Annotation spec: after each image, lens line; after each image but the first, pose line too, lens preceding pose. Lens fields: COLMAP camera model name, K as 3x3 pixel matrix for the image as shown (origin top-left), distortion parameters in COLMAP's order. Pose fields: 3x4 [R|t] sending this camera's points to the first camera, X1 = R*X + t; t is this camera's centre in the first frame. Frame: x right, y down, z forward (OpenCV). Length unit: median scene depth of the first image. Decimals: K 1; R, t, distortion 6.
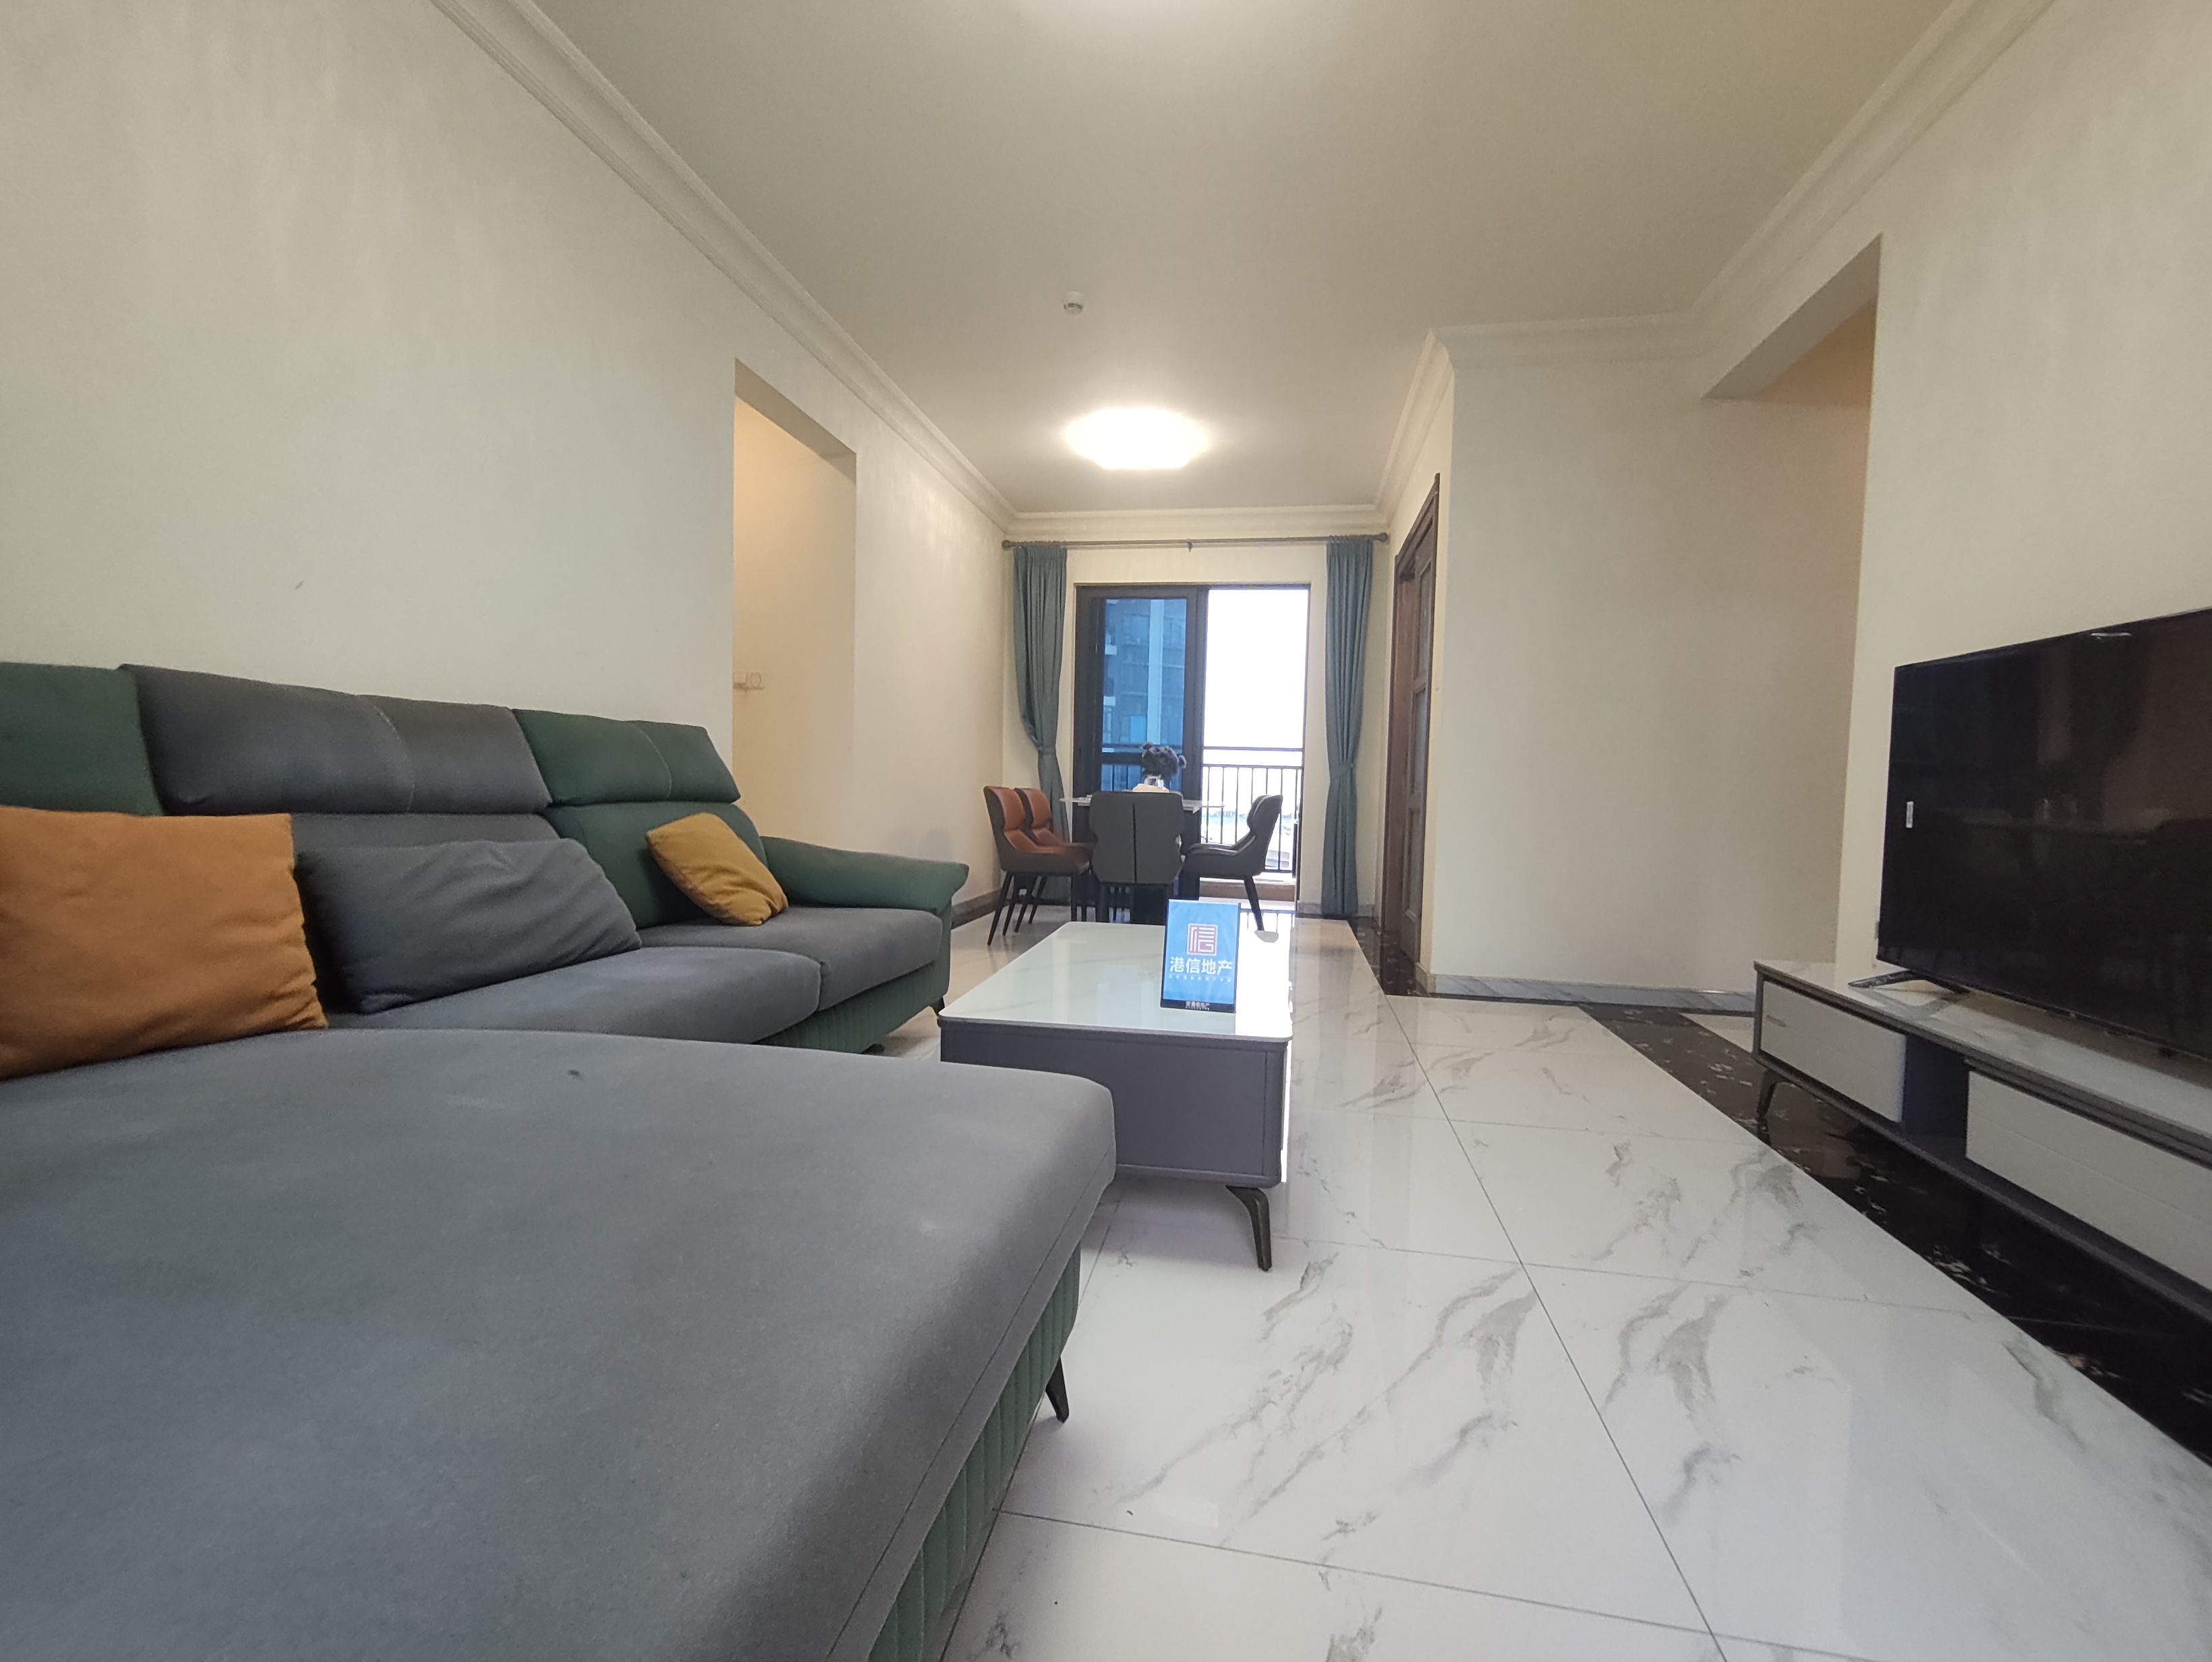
lens RADIAL K [[944.3, 0, 1106.0], [0, 944.3, 831.0], [0, 0, 1]] dist [0.005395, 0.000184]
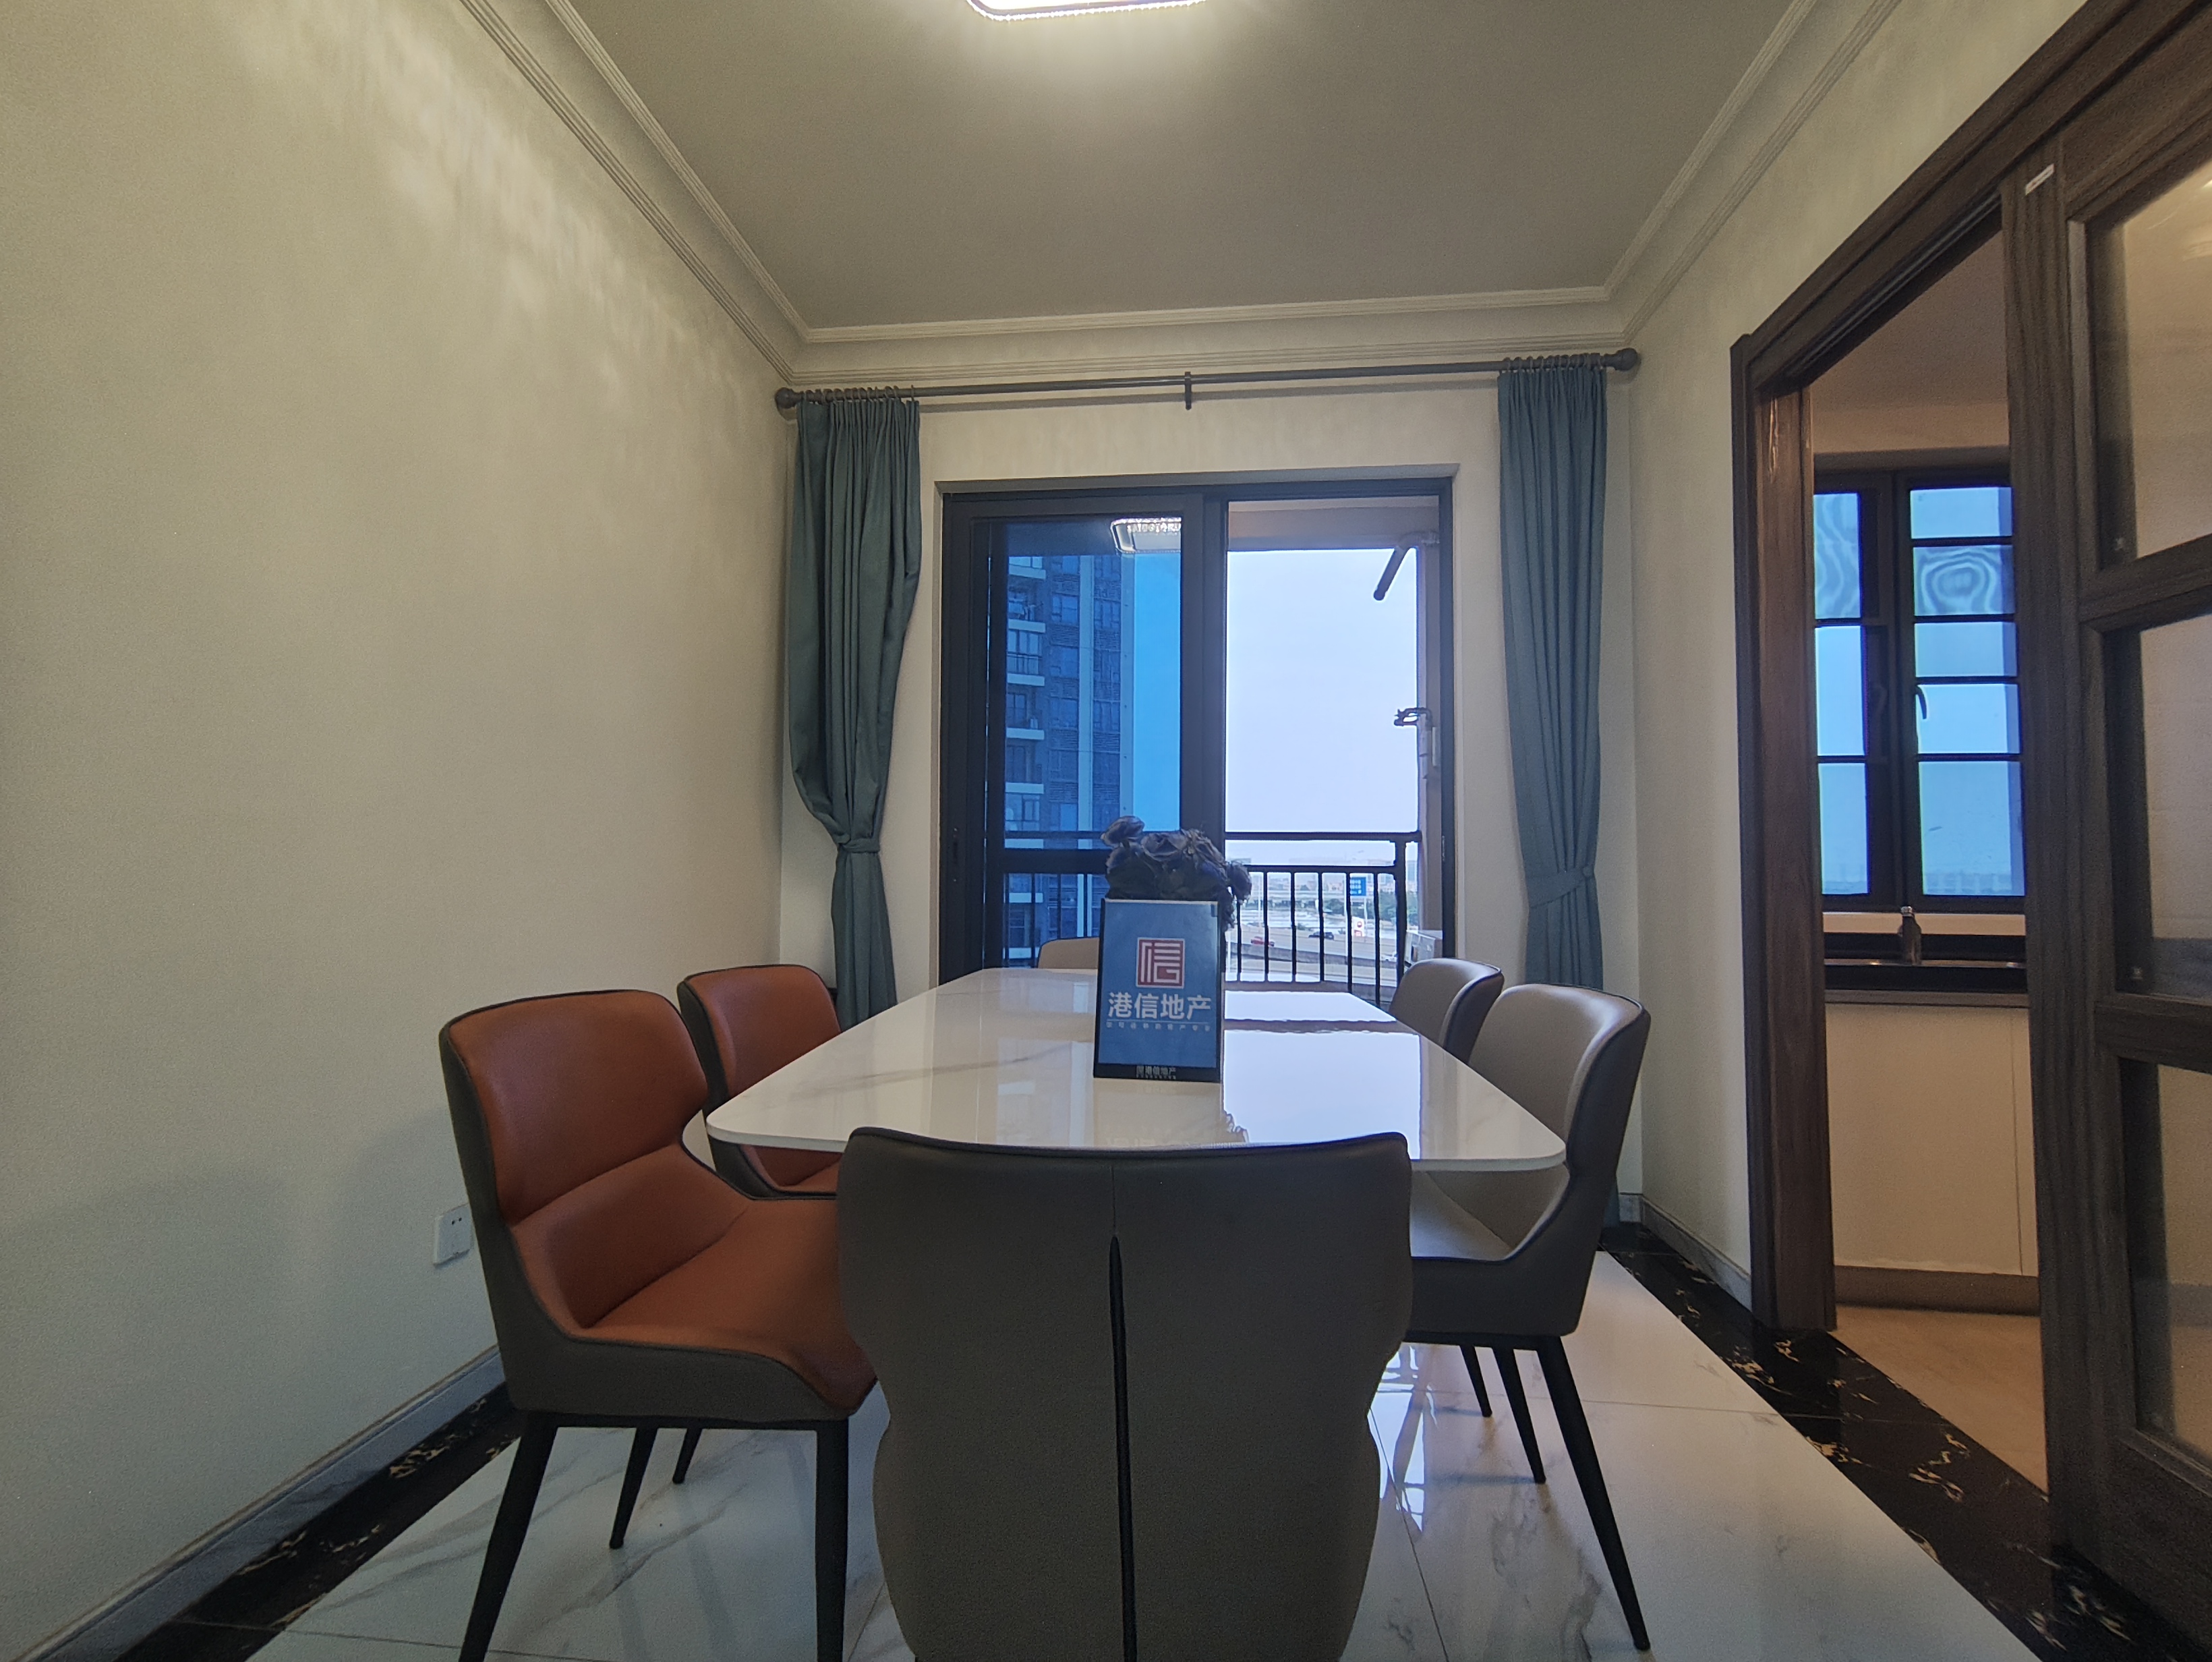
lens RADIAL K [[944.3, 0, 1106.0], [0, 944.3, 831.0], [0, 0, 1]] dist [0.005395, 0.000184]
pose [[0.997066, -0.019044, 0.074144, 0.011546], [0.026021, 0.995203, -0.094306, -0.050351], [-0.071992, 0.095959, 0.992778, 0.570881]]
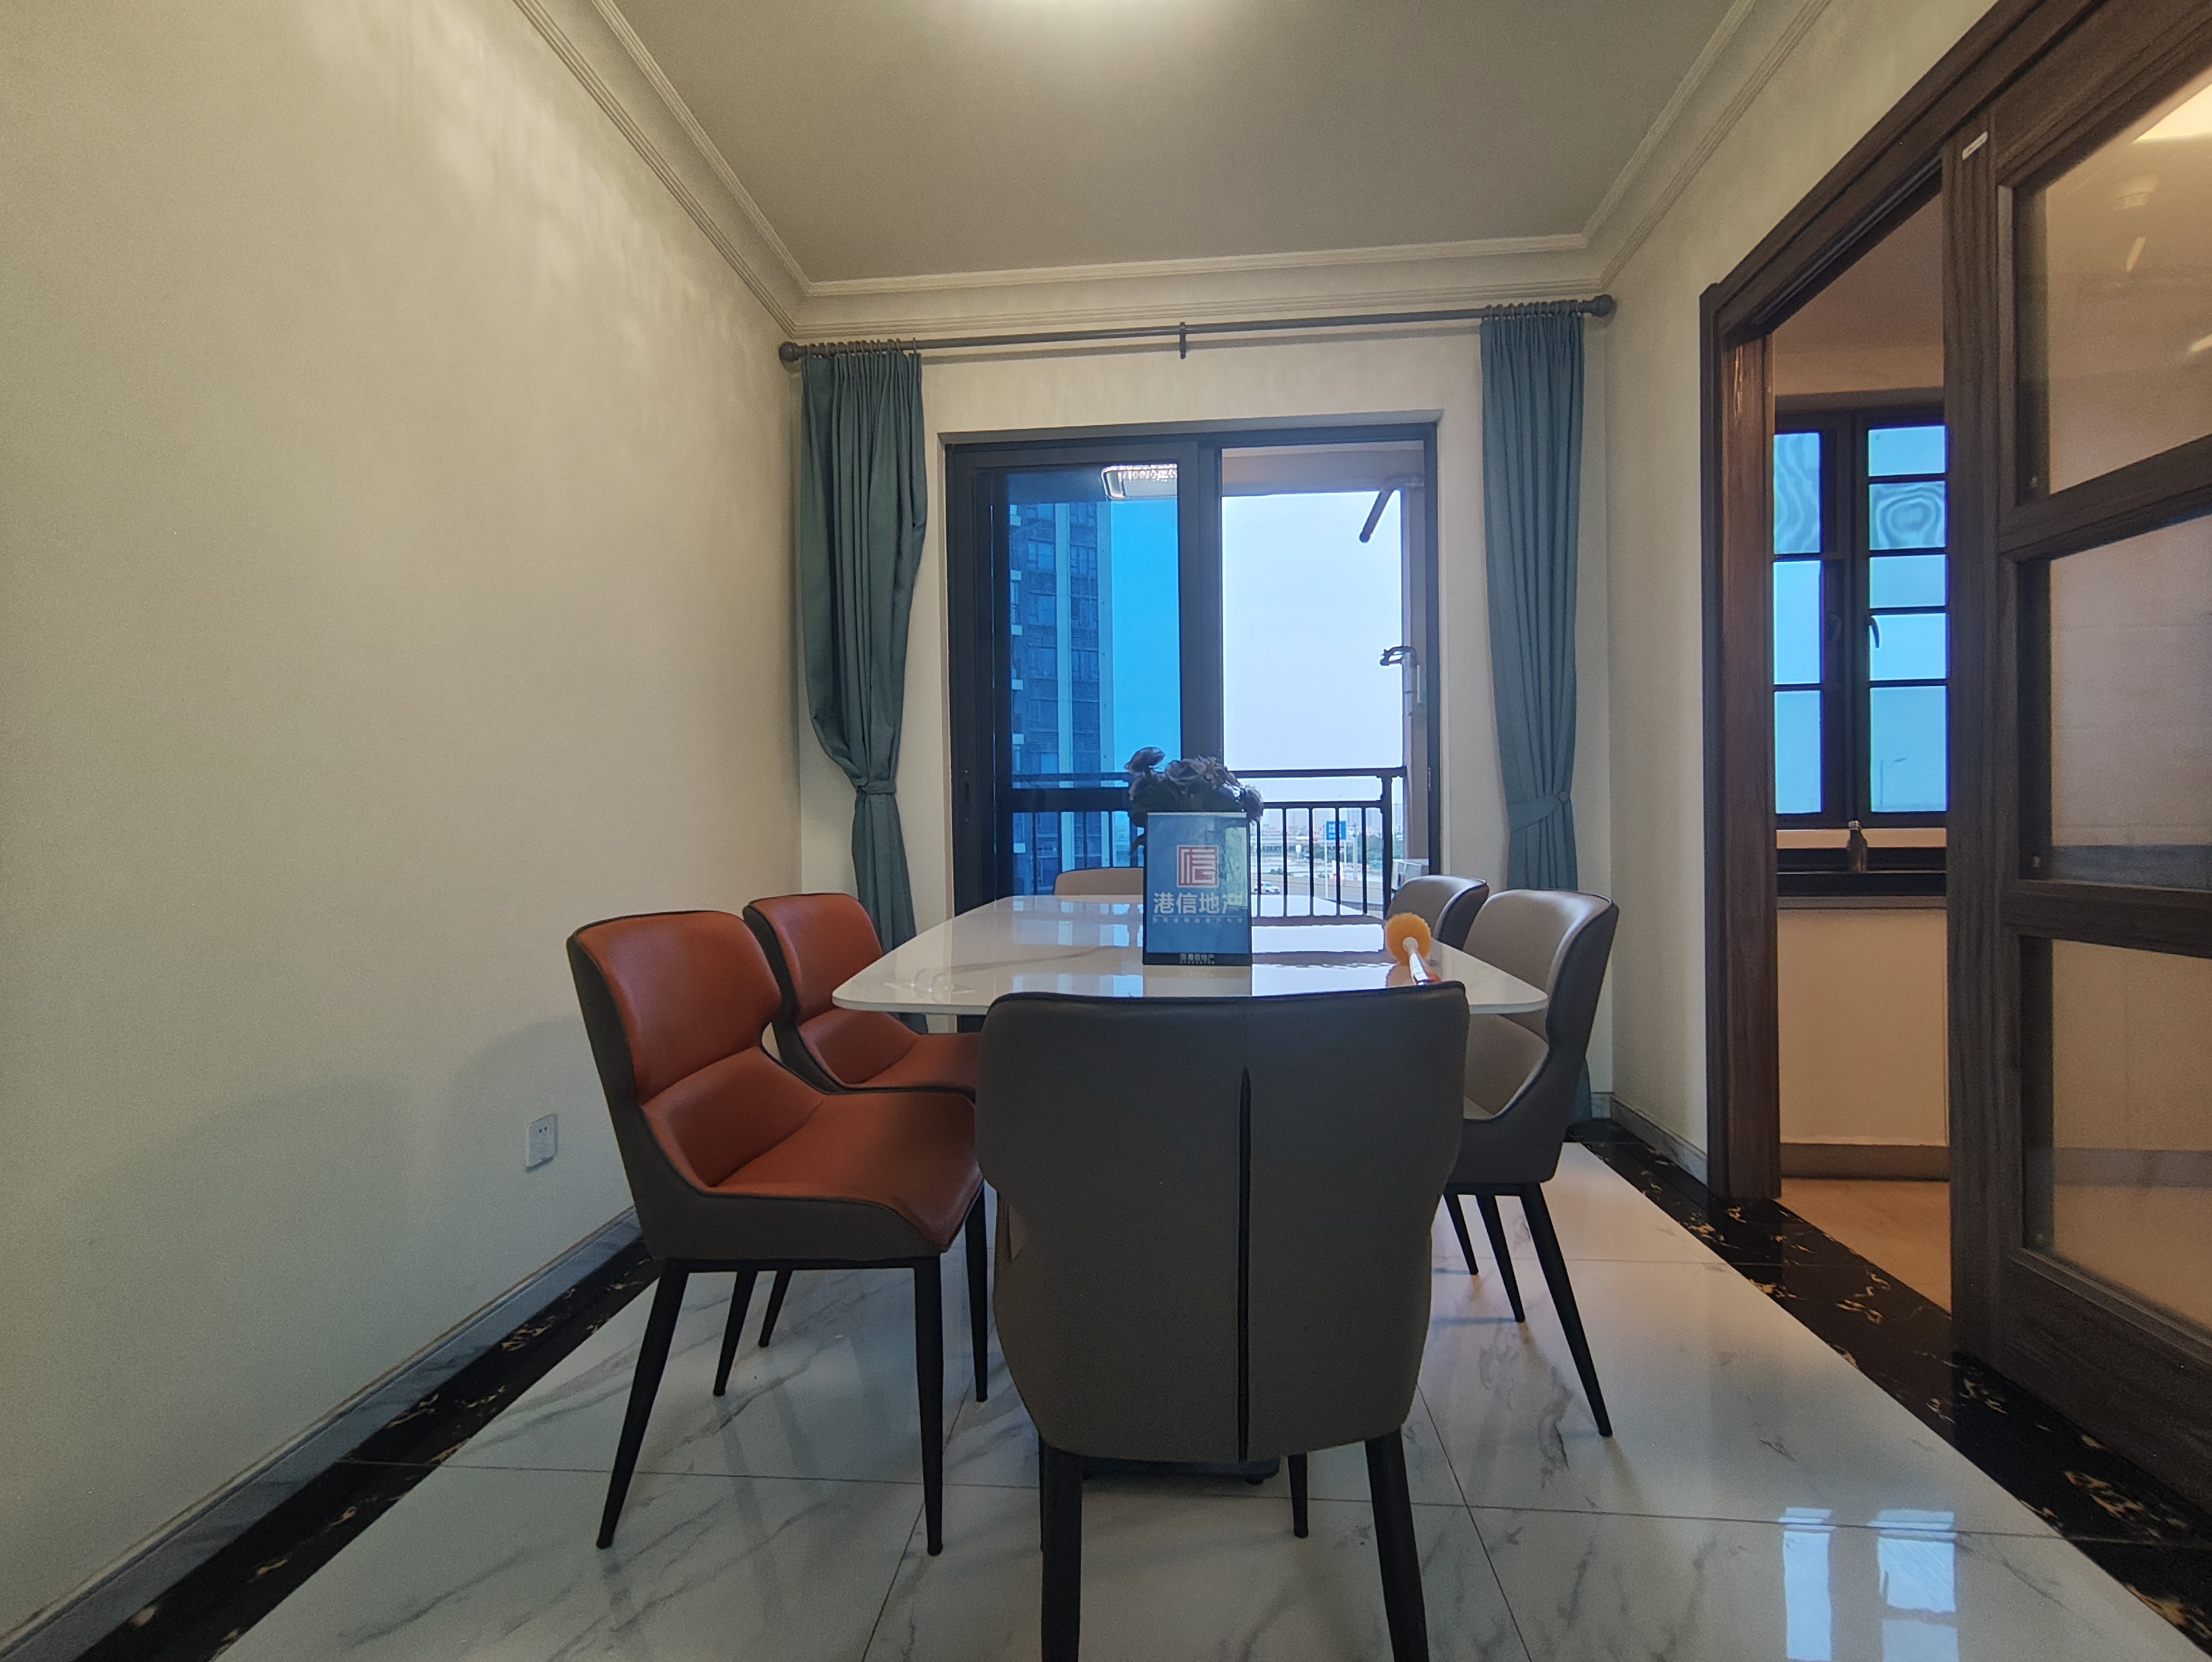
lens RADIAL K [[943.9, 0, 1104.3], [0, 943.9, 829.2], [0, 0, 1]] dist [0.001982, 0.001097]
pose [[0.994836, -0.044191, 0.091372, -0.003456], [0.048225, 0.997935, -0.042419, -0.042752], [-0.089308, 0.046607, 0.994913, 0.547731]]
